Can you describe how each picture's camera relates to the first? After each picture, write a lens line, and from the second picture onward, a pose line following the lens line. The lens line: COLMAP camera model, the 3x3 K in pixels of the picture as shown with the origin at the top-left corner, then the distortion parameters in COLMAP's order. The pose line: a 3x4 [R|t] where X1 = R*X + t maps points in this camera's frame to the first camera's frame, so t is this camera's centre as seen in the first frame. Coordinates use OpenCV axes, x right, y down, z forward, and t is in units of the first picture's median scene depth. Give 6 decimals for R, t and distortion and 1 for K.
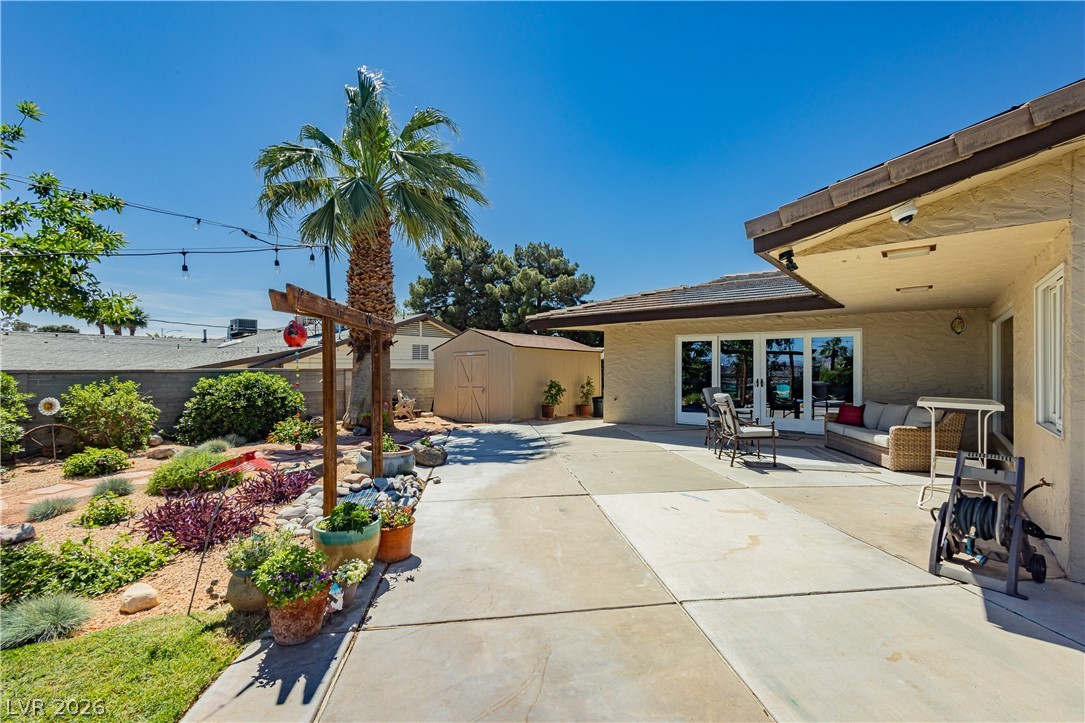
lens RADIAL K [[494.2, 0, 543.5], [0, 494.2, 355.1], [0, 0, 1]] dist [0.001714, 0.000034]
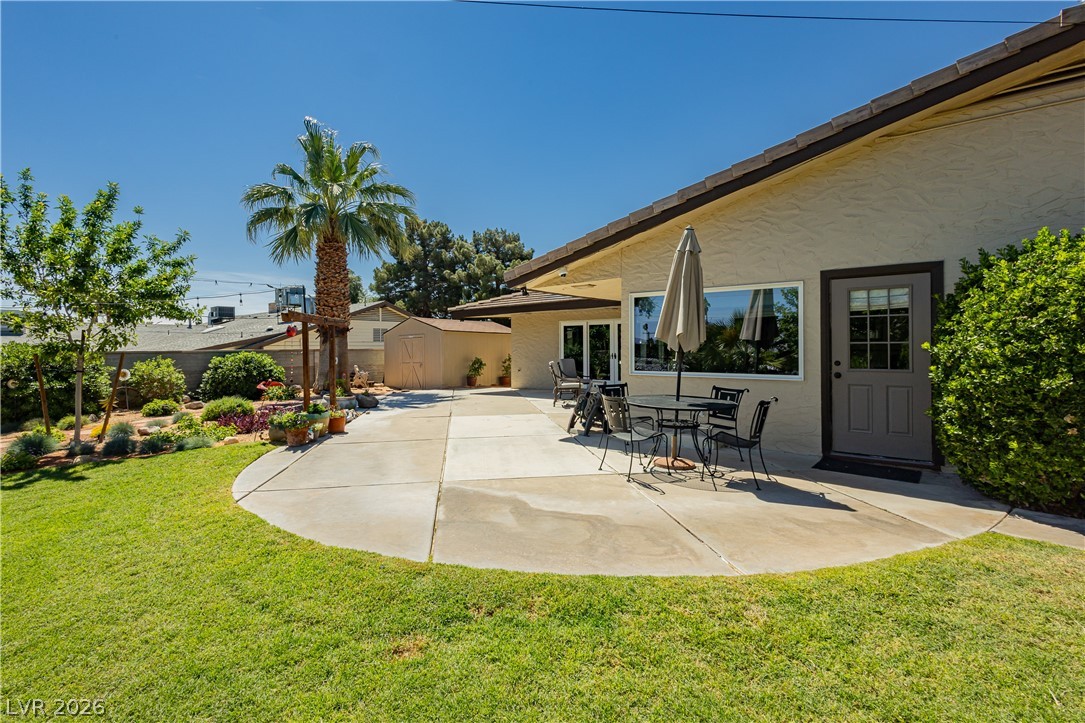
lens RADIAL K [[523.1, 0, 506.6], [0, 523.1, 343.8], [0, 0, 1]] dist [0.003498, 0.000049]
pose [[0.999462, -0.011174, -0.030843, 0.158209], [0.011656, 0.999812, 0.015474, -0.002763], [0.030665, -0.015825, 0.999404, -0.387466]]
